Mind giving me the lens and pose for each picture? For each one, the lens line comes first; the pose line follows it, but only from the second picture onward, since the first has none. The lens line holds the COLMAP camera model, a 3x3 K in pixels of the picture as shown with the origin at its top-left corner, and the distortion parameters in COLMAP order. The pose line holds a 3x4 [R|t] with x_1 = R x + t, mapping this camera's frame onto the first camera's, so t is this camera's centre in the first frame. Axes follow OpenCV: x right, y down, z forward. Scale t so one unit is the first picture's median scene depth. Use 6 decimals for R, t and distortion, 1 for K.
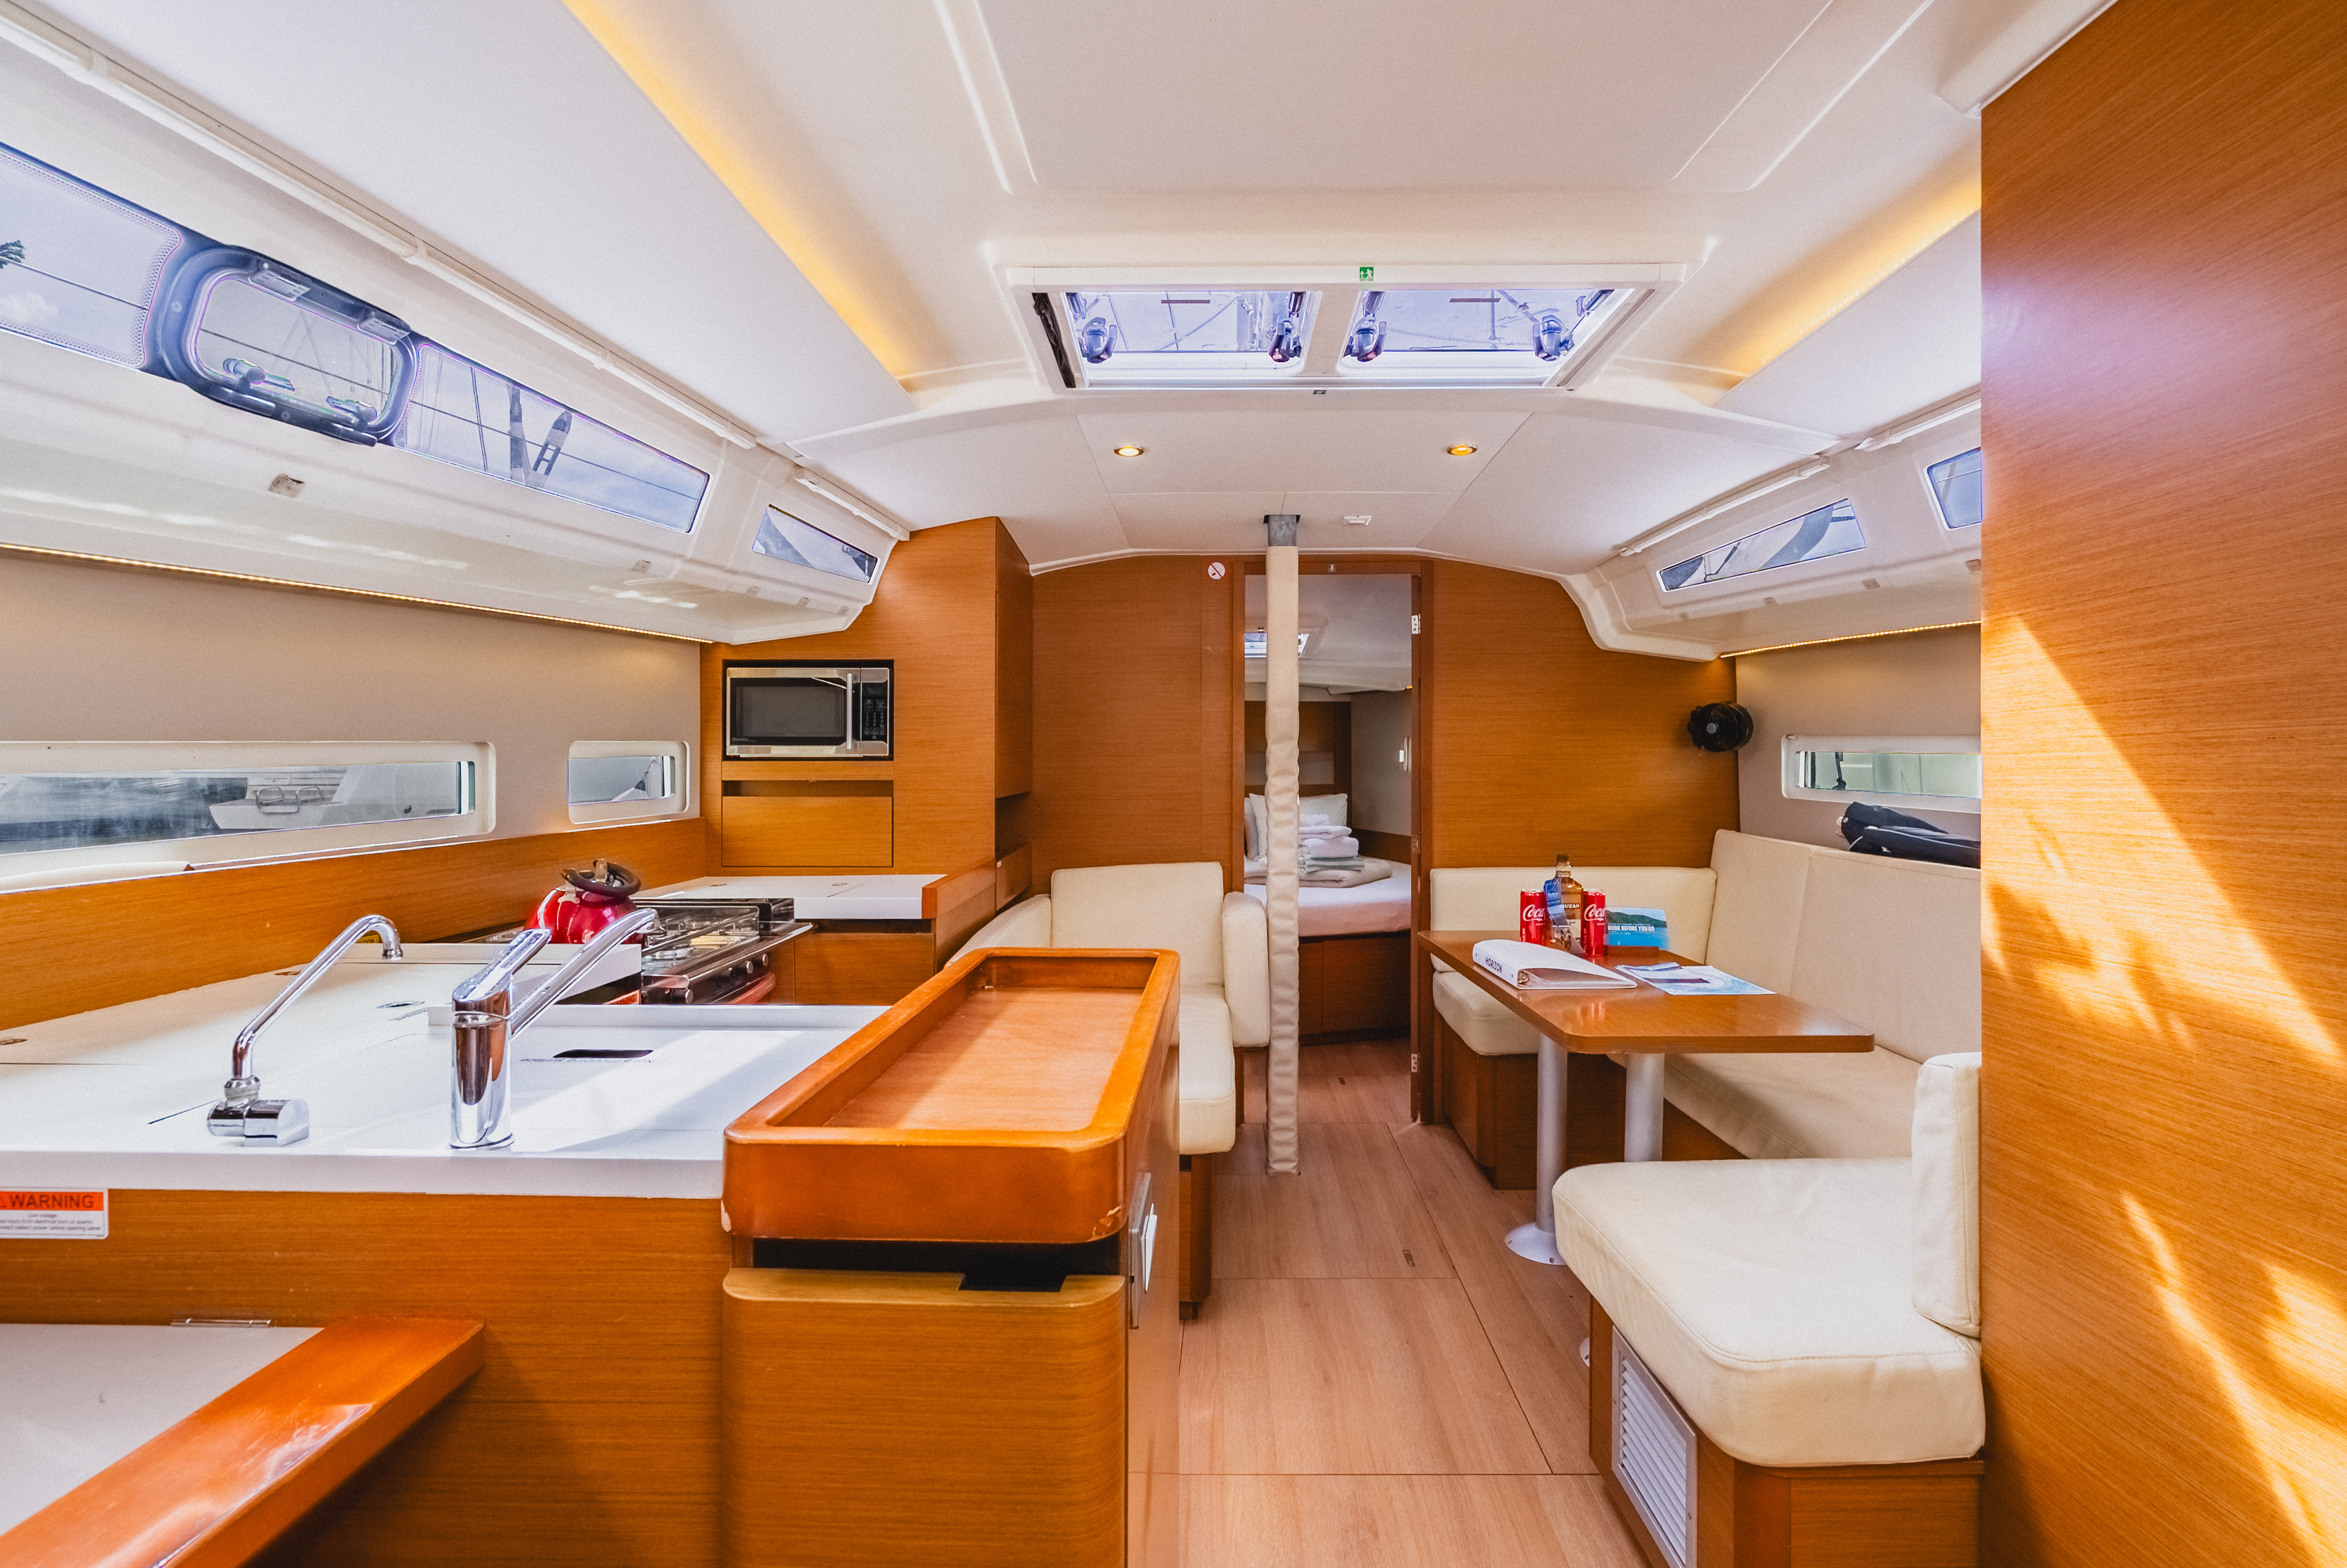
lens RADIAL K [[1086.1, 0, 1185.2], [0, 1086.1, 734.6], [0, 0, 1]] dist [-0.001453, 0.000280]
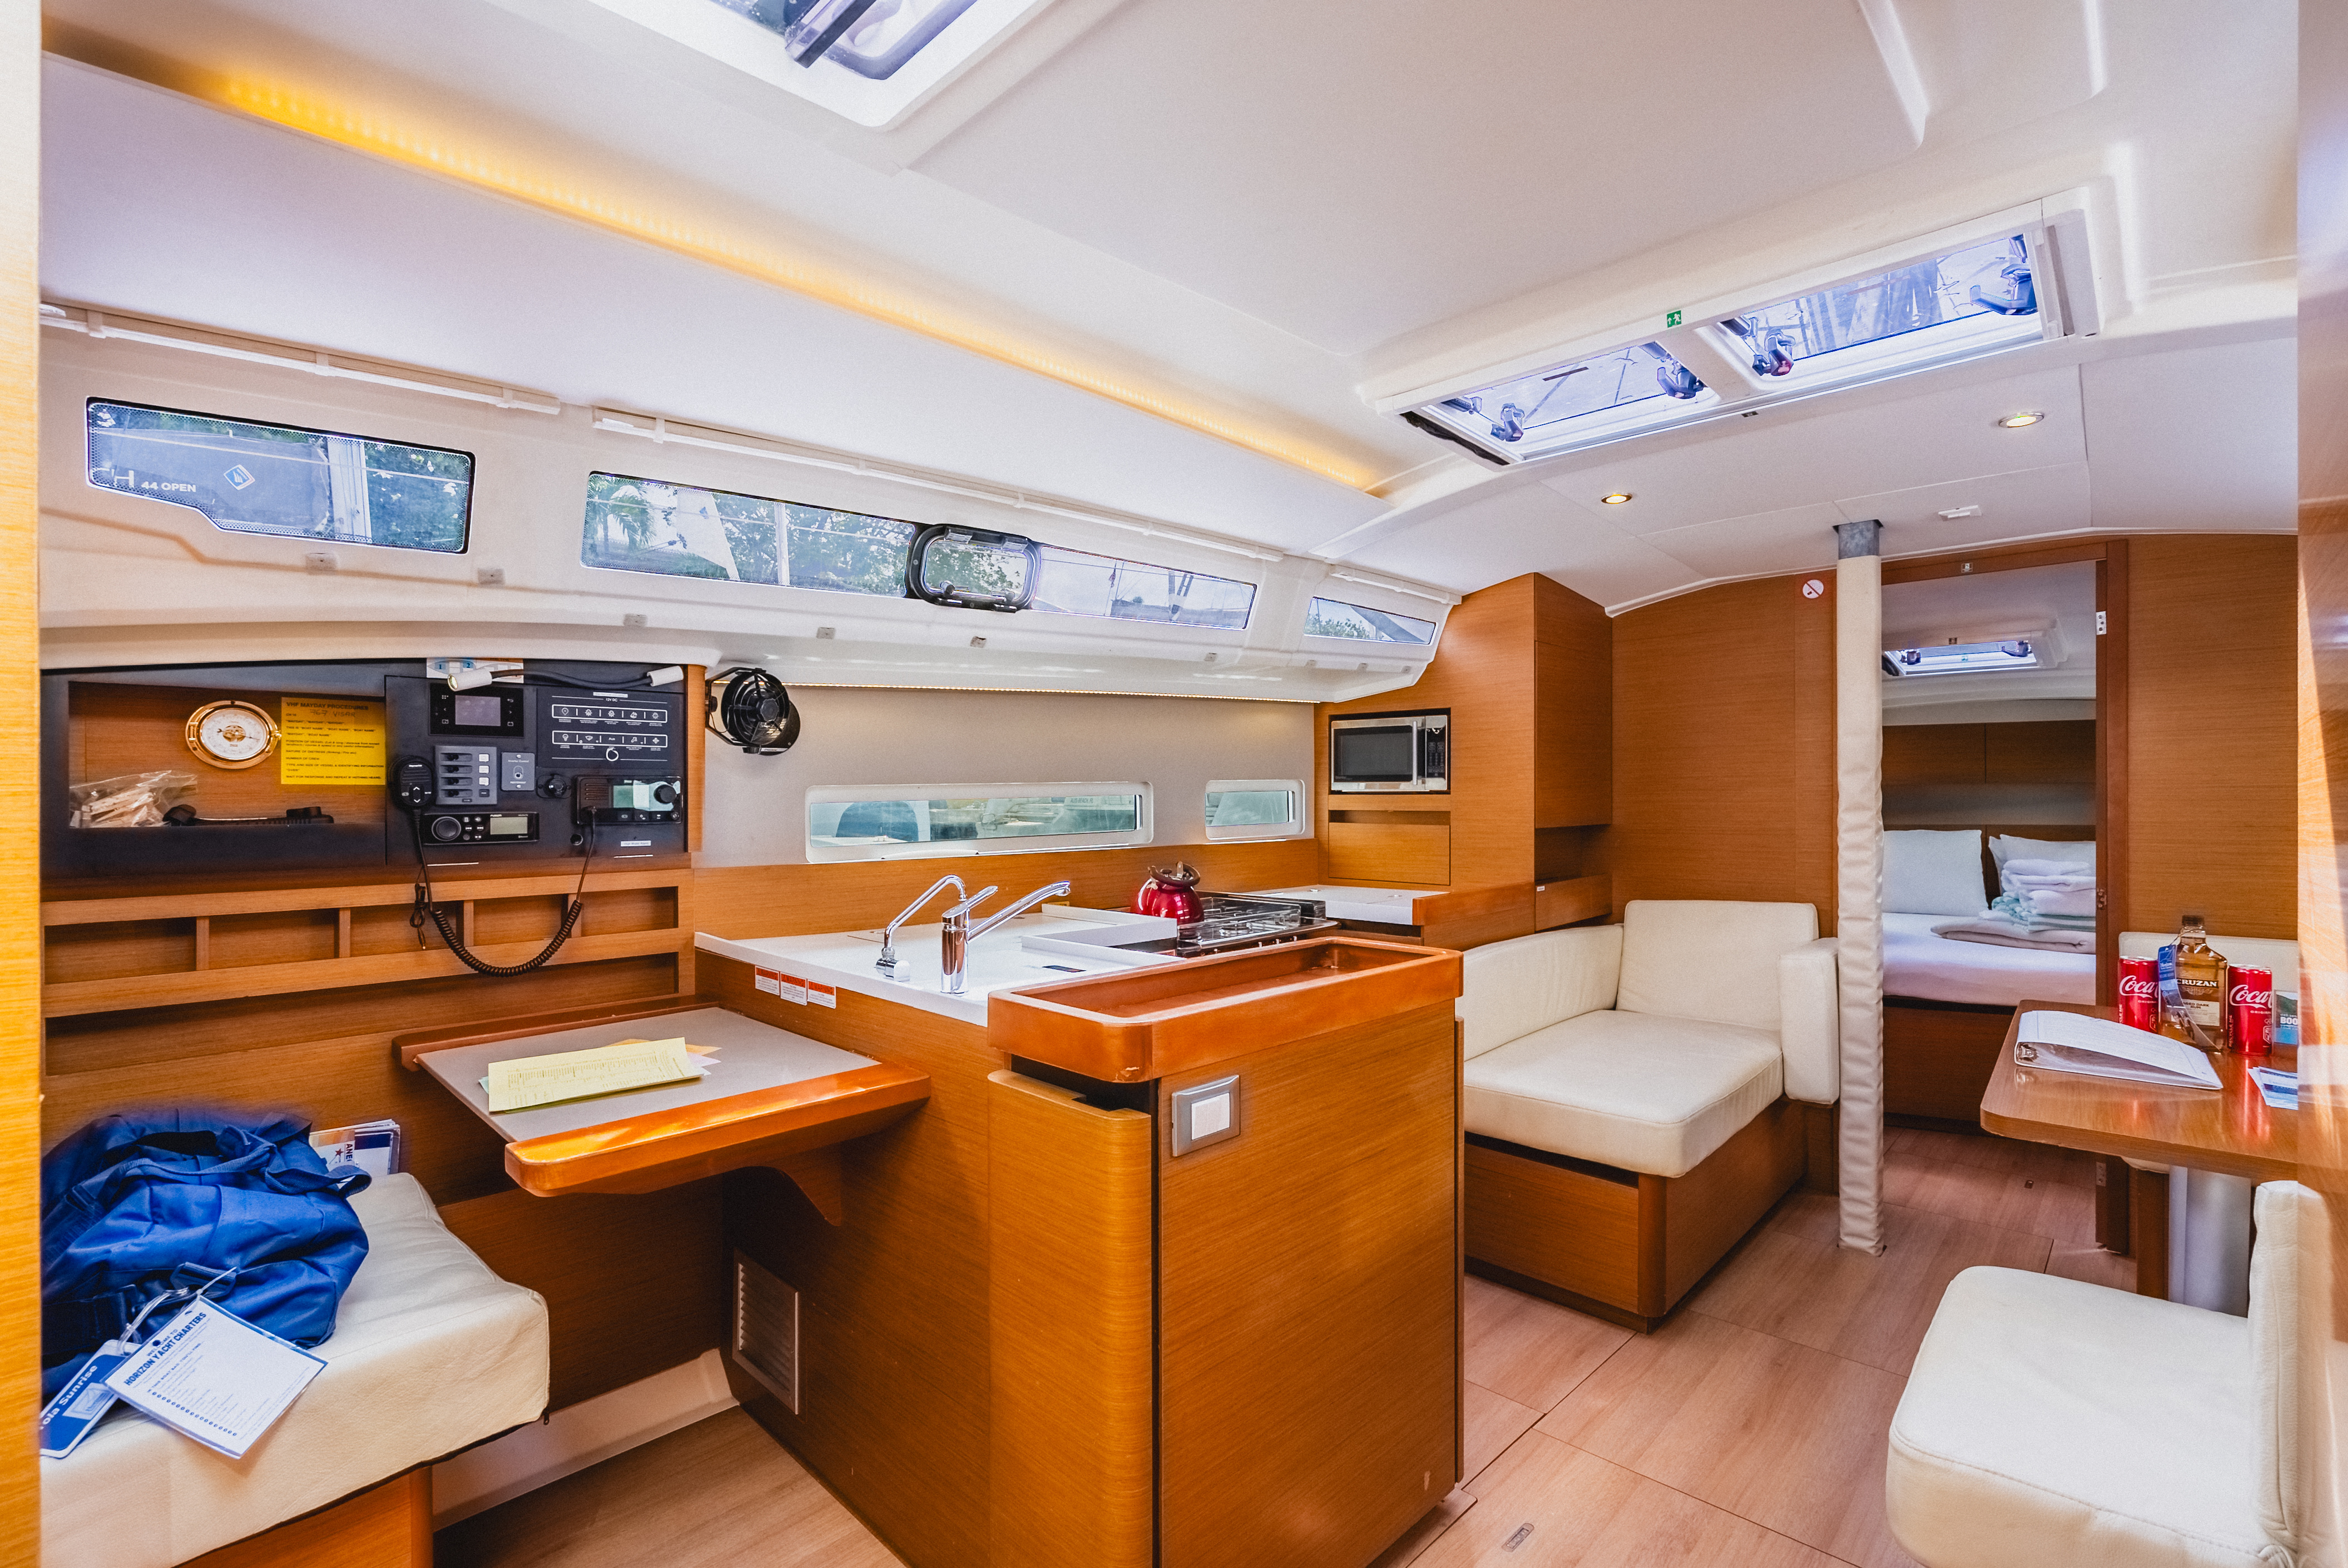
lens RADIAL K [[1044.8, 0, 1165.8], [0, 1044.8, 762.8], [0, 0, 1]] dist [-0.002059, 0.000313]
pose [[0.732364, -0.021221, -0.680583, 0.350826], [0.016277, 0.999774, -0.013658, 0.000684], [0.680719, -0.001075, 0.732544, -0.038080]]
